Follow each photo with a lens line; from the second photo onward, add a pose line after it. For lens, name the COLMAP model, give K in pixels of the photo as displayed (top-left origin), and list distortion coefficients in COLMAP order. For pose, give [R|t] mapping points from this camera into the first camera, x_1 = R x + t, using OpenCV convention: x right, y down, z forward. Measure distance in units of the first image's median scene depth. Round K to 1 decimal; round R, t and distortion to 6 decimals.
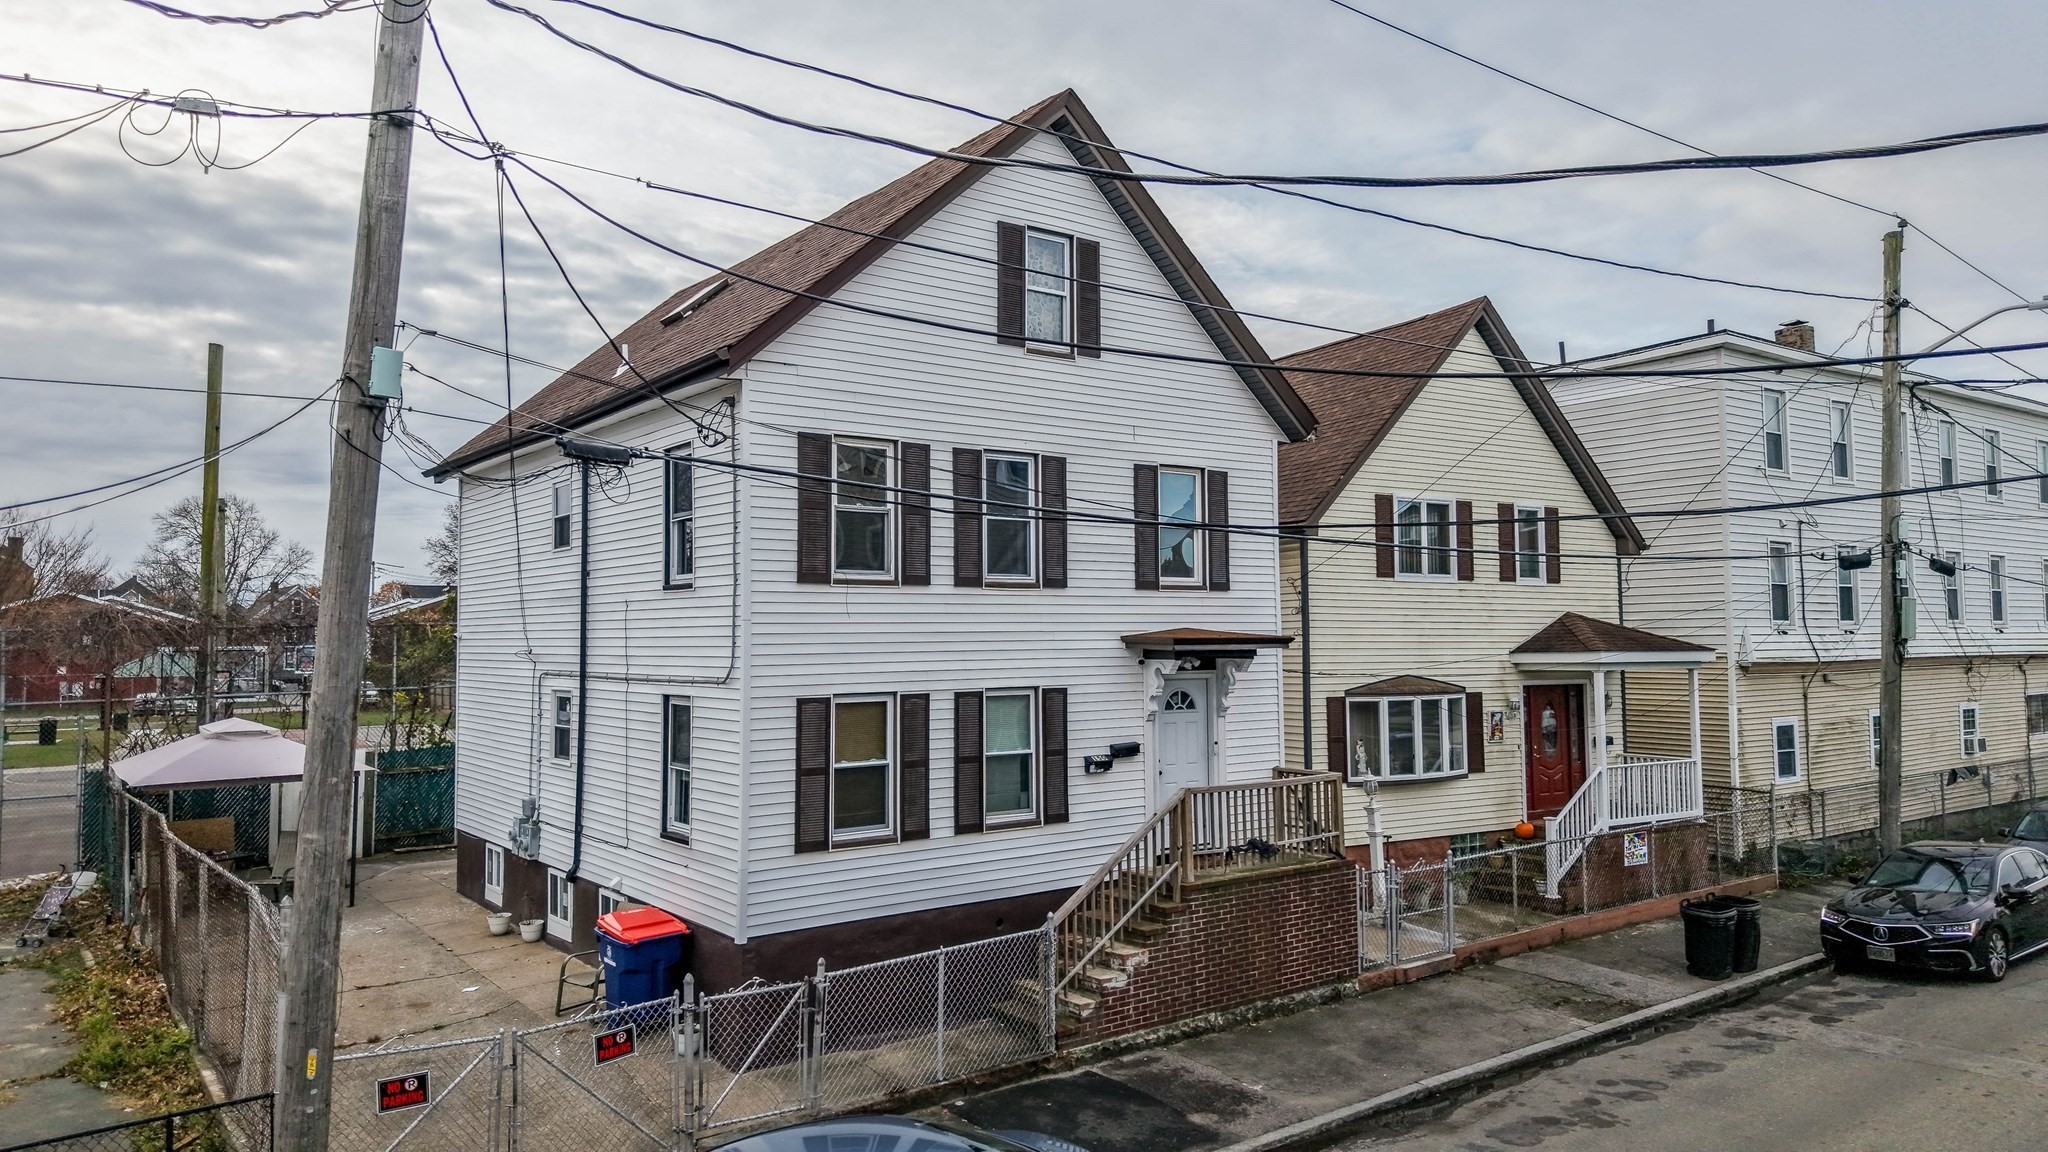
lens RADIAL K [[1368.3, 0, 1028.9], [0, 1368.3, 526.8], [0, 0, 1]] dist [0.003483, -0.001405]
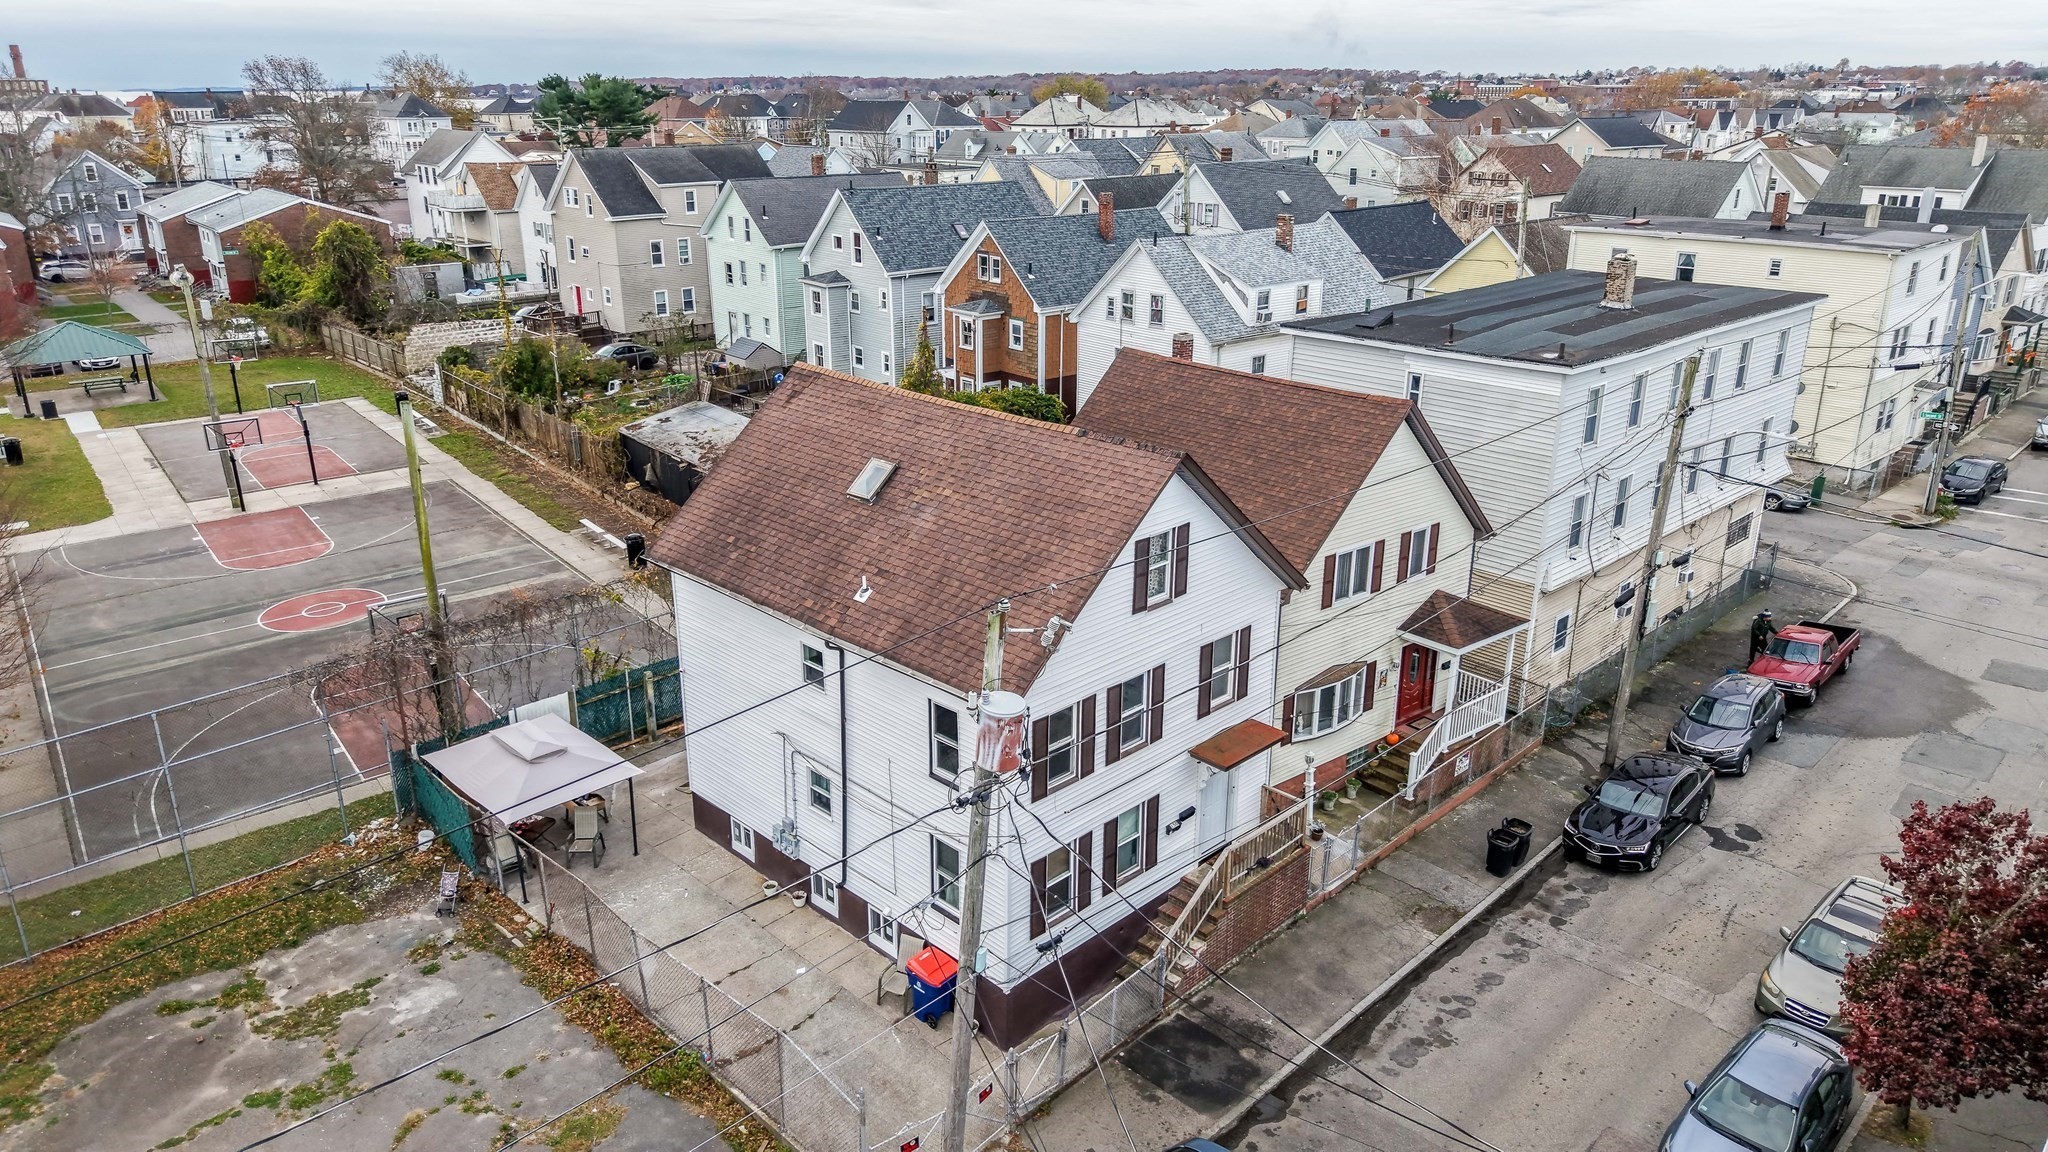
lens RADIAL K [[1368.3, 0, 1028.9], [0, 1368.3, 526.8], [0, 0, 1]] dist [0.003483, -0.001405]
pose [[0.990442, -0.030131, 0.134600, -0.335899], [-0.022256, 0.928150, 0.371541, -0.779698], [-0.136124, -0.370986, 0.918608, -0.367997]]
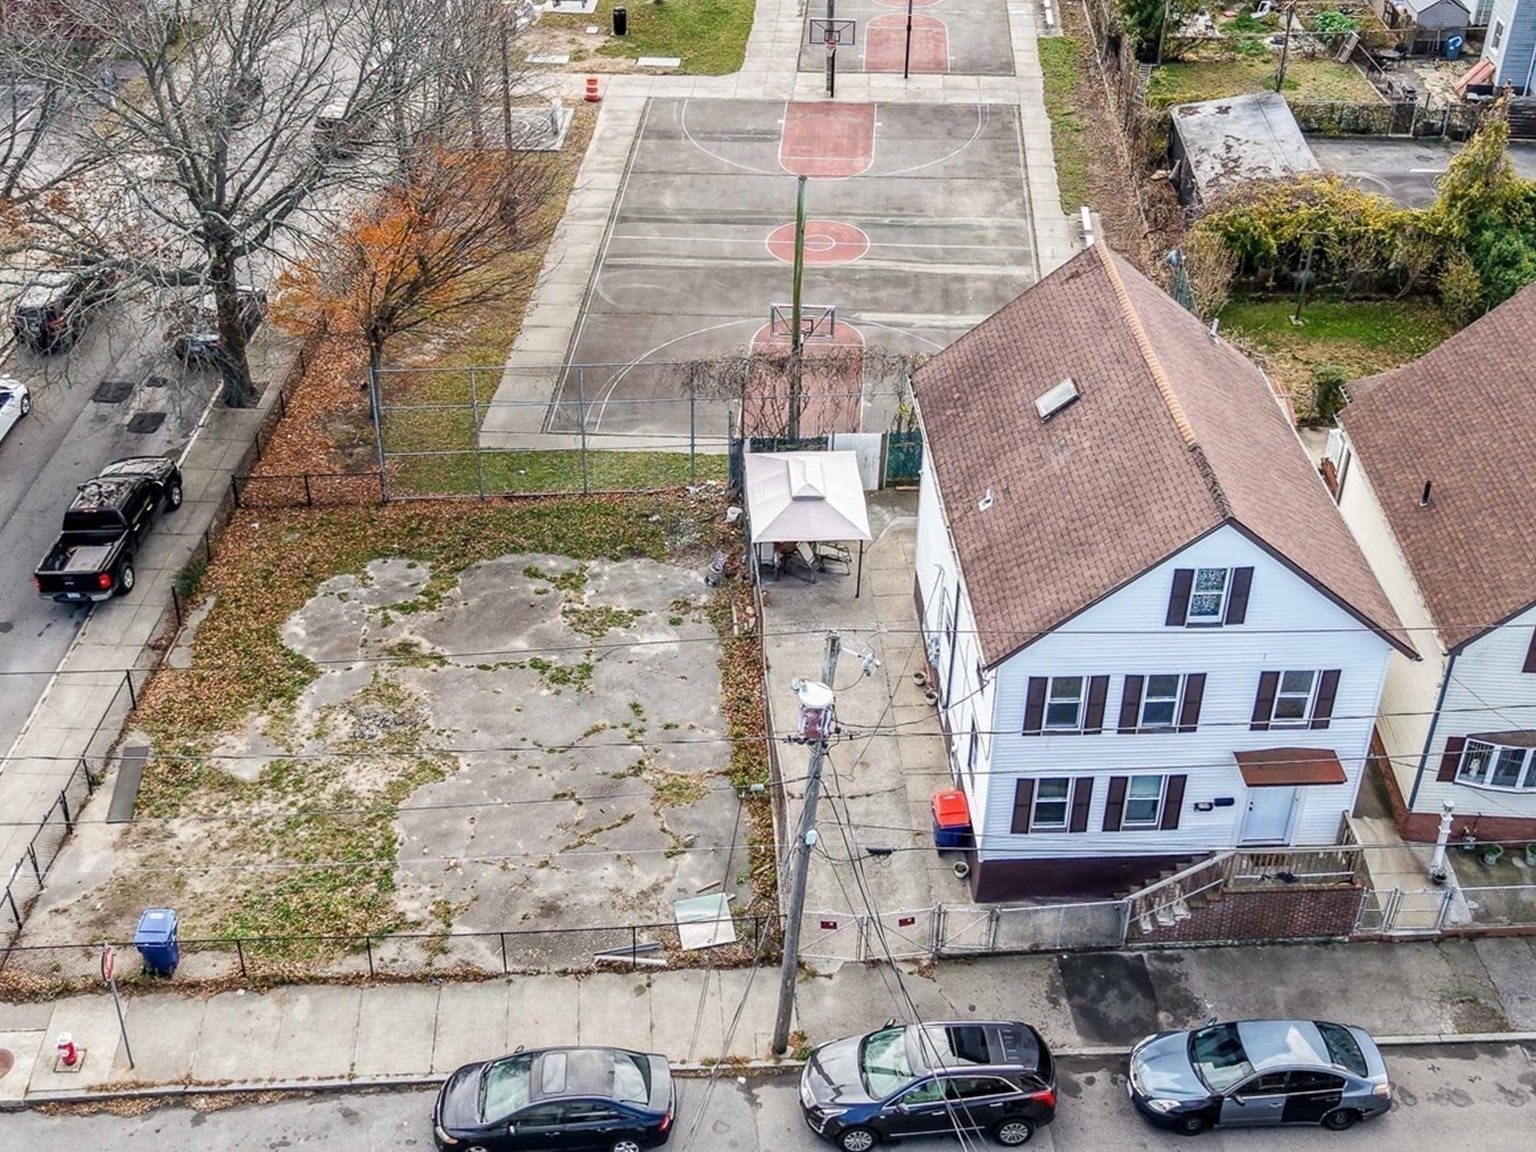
lens RADIAL K [[1754.6, 0, 763.6], [0, 1754.6, 388.5], [0, 0, 1]] dist [0.126528, -0.336876]
pose [[0.827353, 0.312495, -0.466726, 0.481625], [0.019177, 0.814744, 0.579504, -1.605646], [0.561355, -0.488405, 0.668088, -0.585101]]
